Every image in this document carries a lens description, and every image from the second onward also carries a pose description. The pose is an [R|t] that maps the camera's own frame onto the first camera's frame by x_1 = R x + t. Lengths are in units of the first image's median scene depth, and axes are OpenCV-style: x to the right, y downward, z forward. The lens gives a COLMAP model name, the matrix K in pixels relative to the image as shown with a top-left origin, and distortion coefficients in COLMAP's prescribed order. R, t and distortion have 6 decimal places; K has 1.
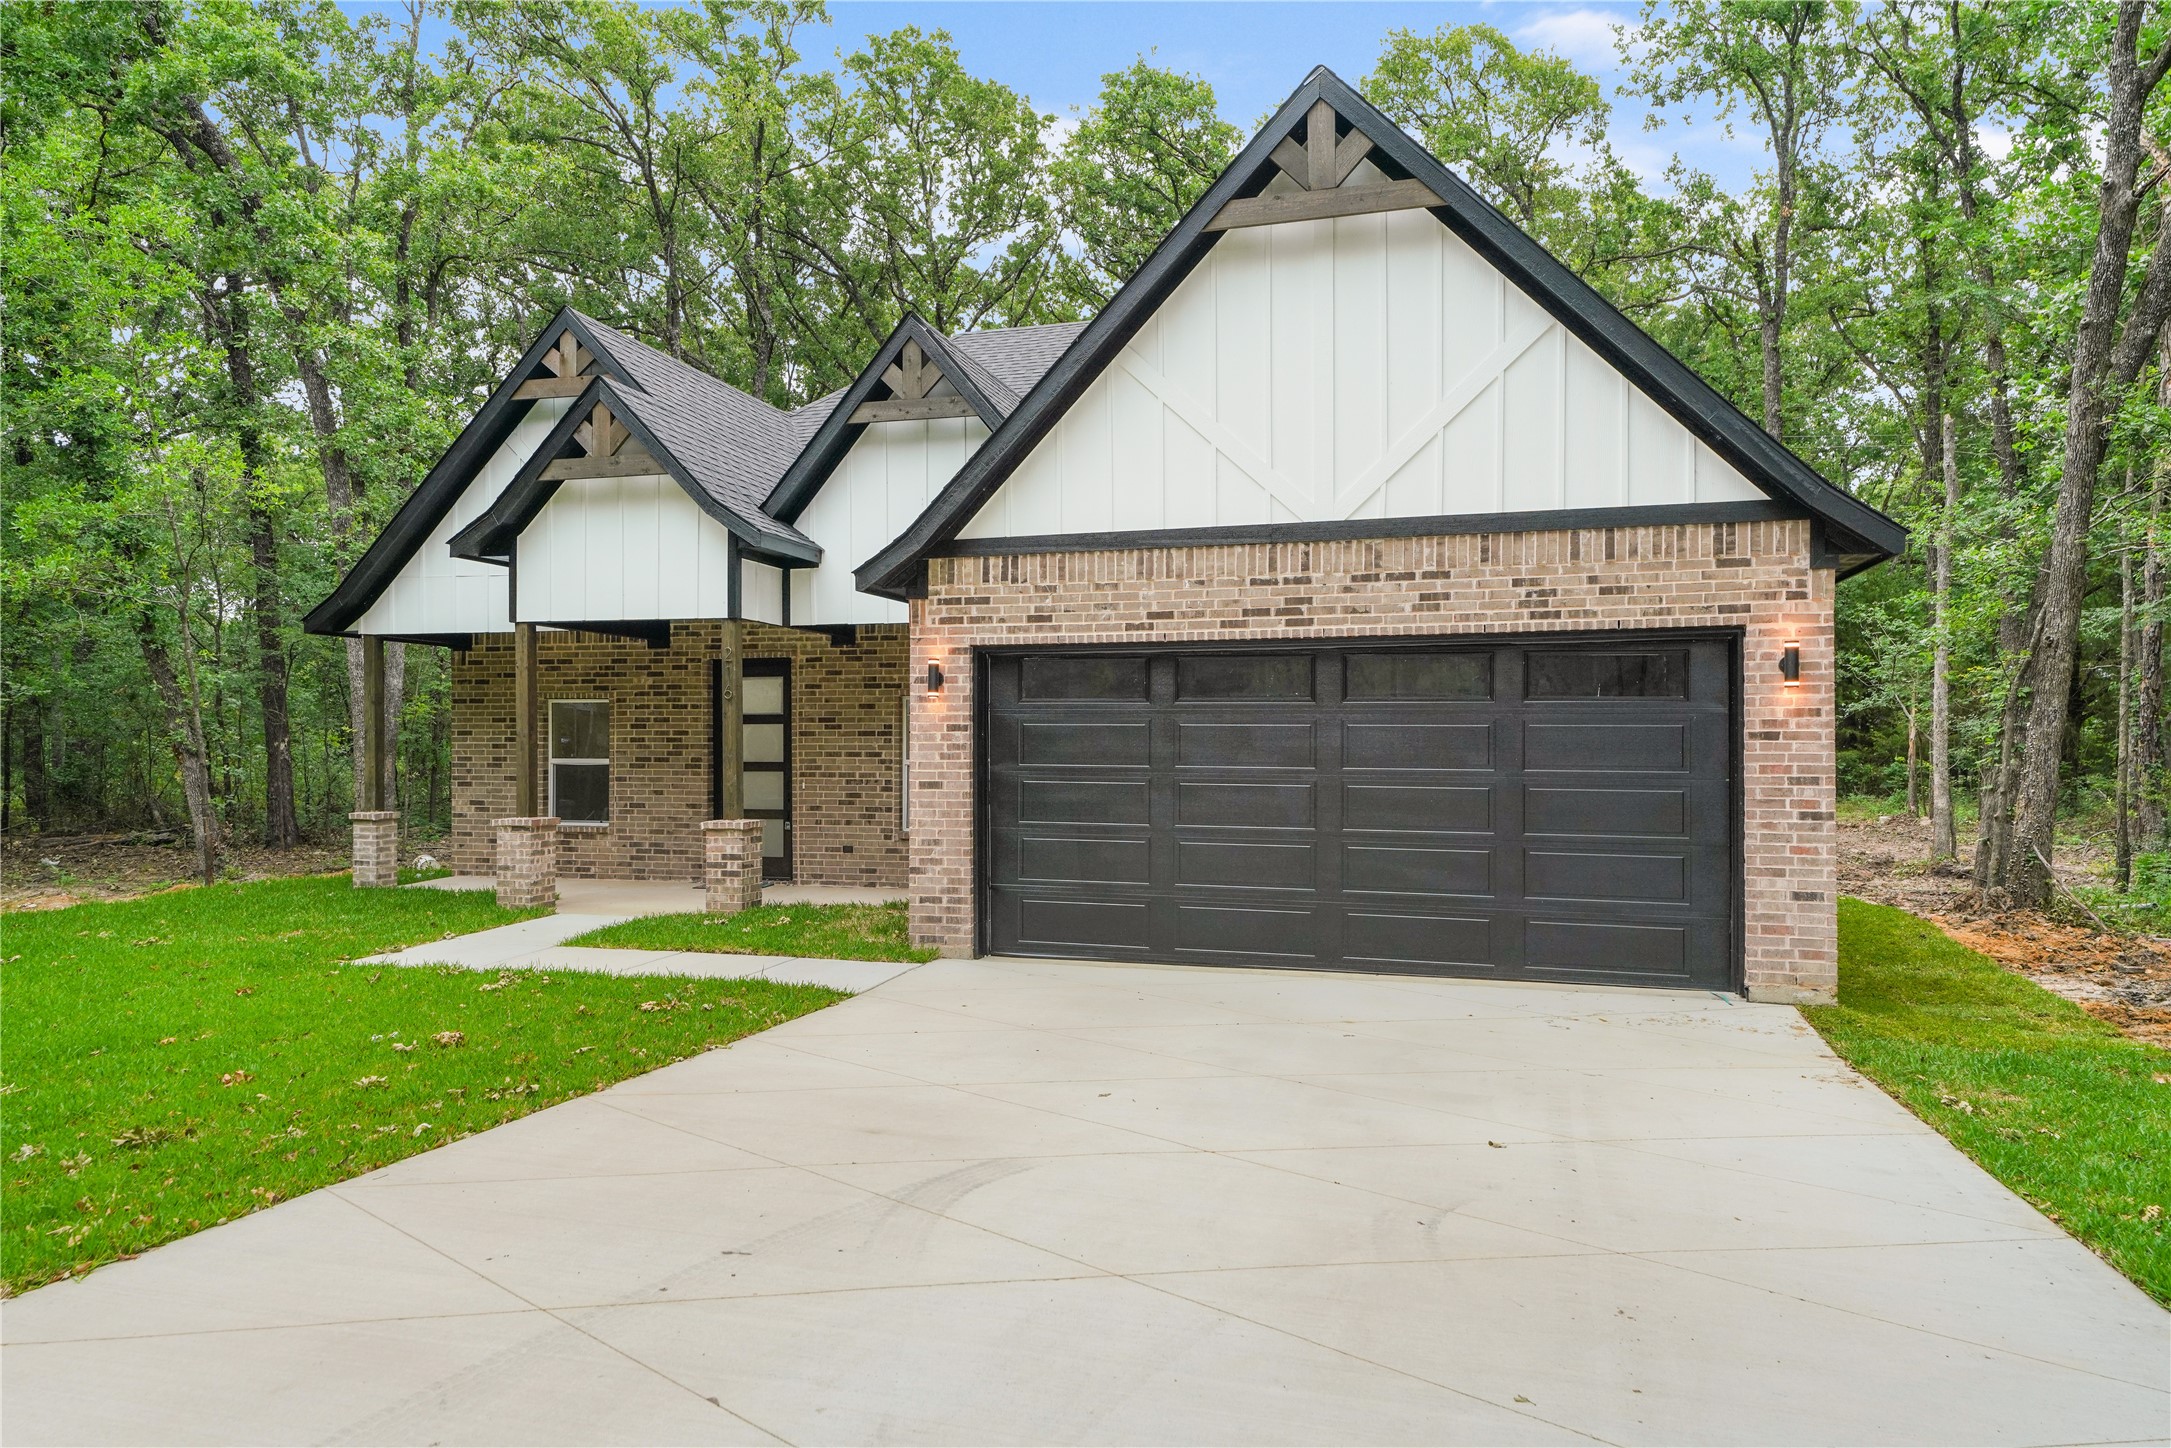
lens RADIAL K [[1415.0, 0, 1085.5], [0, 1415.0, 724.0], [0, 0, 1]] dist [0.033514, -0.095785]
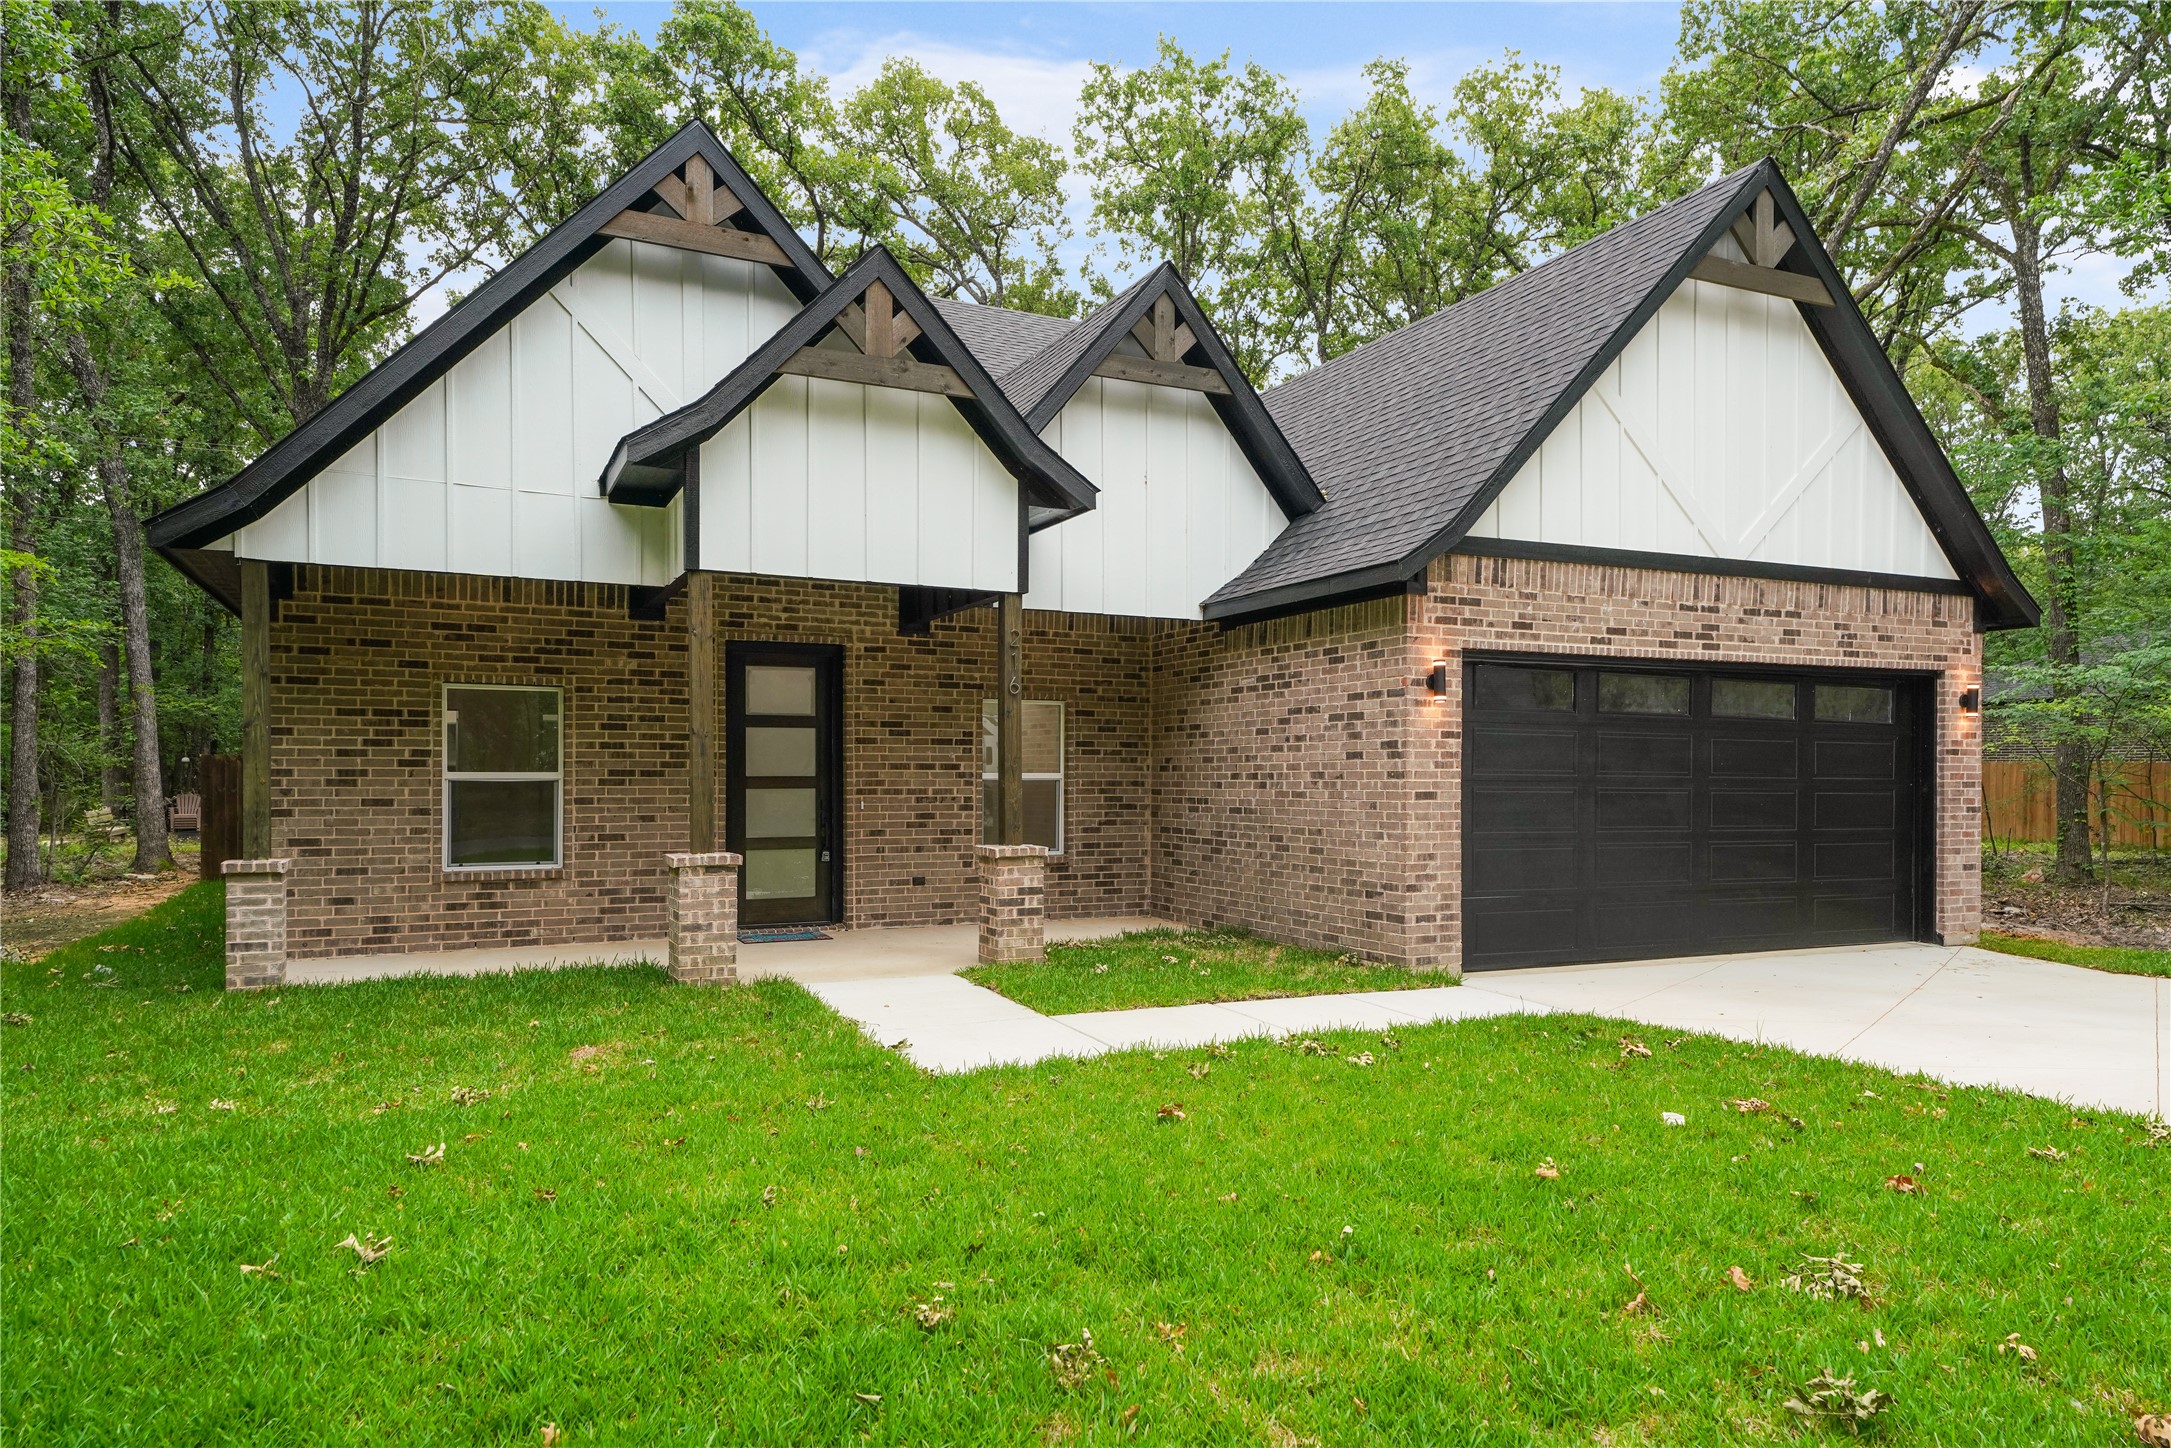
lens RADIAL K [[1367.0, 0, 1082.8], [0, 1367.0, 775.1], [0, 0, 1]] dist [0.056443, -0.094595]
pose [[0.748070, 0.001367, 0.663619, -0.918503], [-0.012805, 0.999841, 0.012374, 0.022287], [-0.663497, -0.017755, 0.747968, 0.496648]]
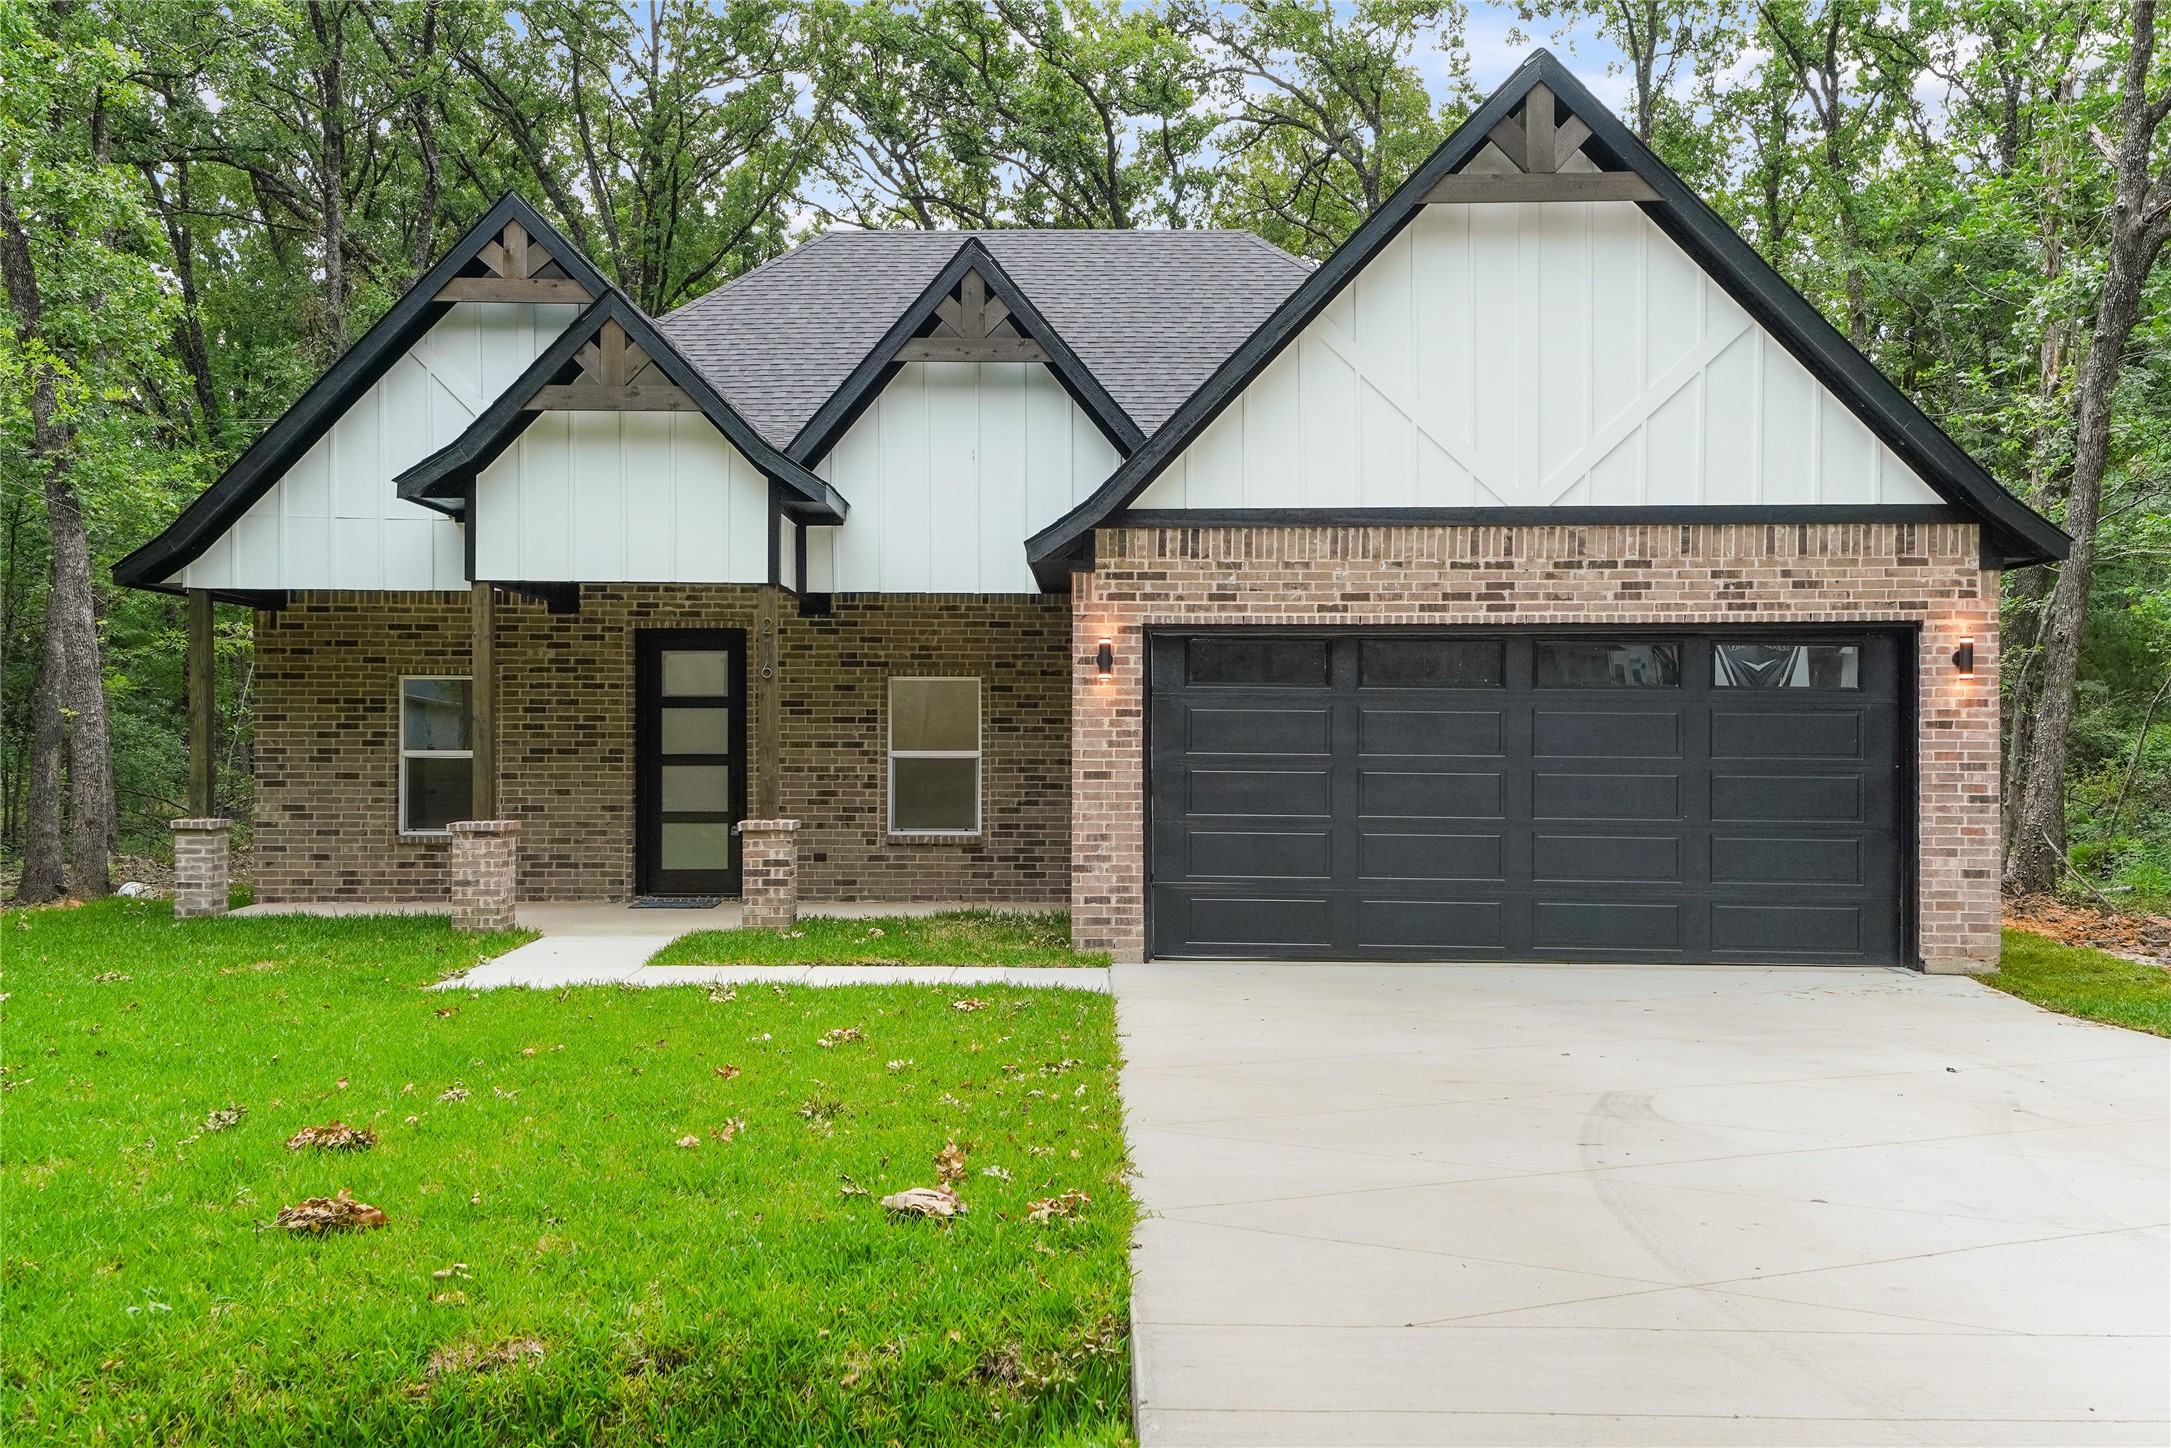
lens RADIAL K [[1905.0, 0, 1085.5], [0, 1905.0, 724.0], [0, 0, 1]] dist [0.091756, -0.220877]
pose [[0.963413, 0.004792, 0.267980, -0.468950], [-0.006078, 0.999974, 0.003970, 0.005273], [-0.267953, -0.005454, 0.963416, -0.197902]]
